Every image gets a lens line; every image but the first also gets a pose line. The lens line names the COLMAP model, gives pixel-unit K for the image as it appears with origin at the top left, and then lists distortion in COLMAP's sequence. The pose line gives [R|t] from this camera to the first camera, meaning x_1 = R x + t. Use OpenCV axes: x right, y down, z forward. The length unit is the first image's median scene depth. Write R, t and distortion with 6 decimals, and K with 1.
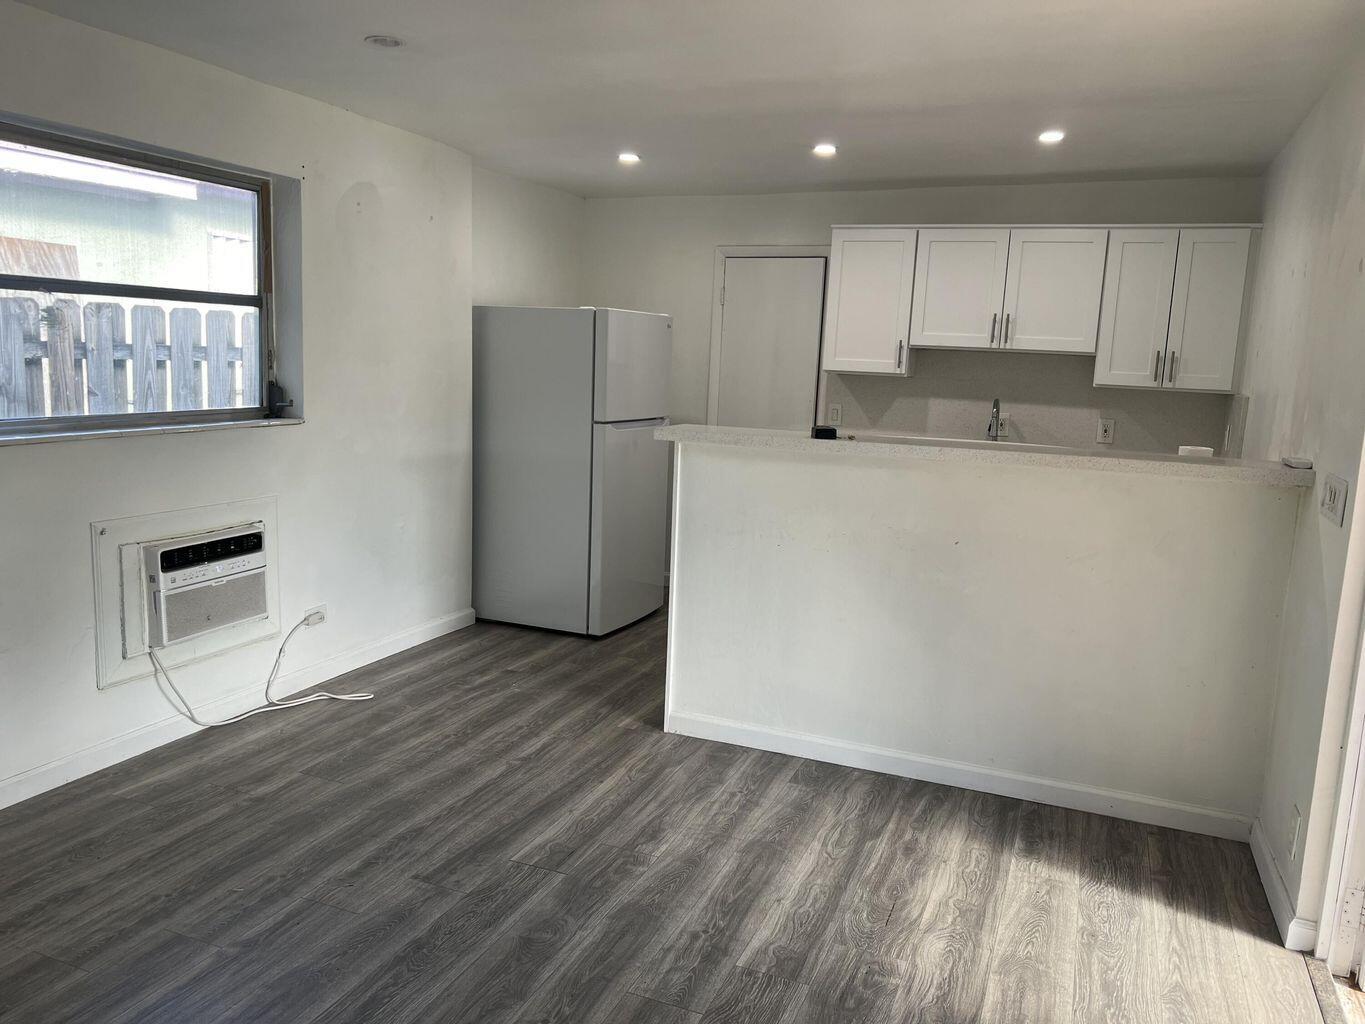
lens RADIAL K [[1029.9, 0, 678.3], [0, 1029.9, 511.6], [0, 0, 1]] dist [0.066073, -0.027015]
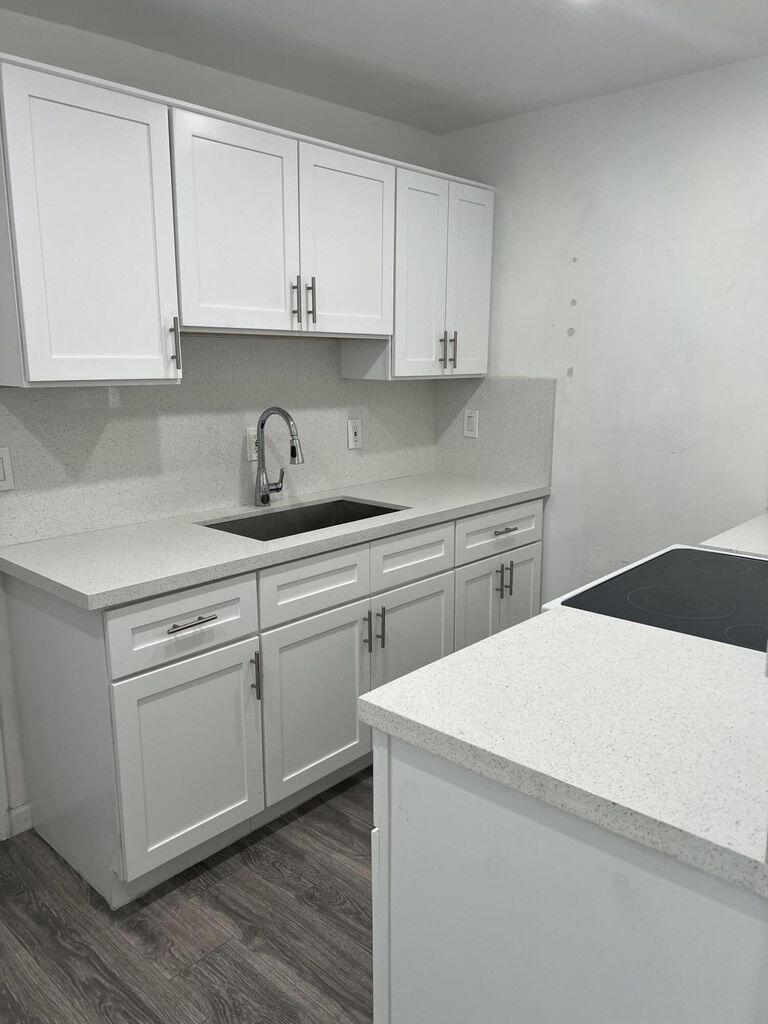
lens RADIAL K [[772.7, 0, 383.3], [0, 772.7, 513.9], [0, 0, 1]] dist [0.066073, -0.027015]
pose [[0.351927, -0.225403, 0.908483, -0.148035], [0.168411, 0.969982, 0.175422, -0.120257], [-0.920752, 0.091263, 0.379323, 0.762914]]
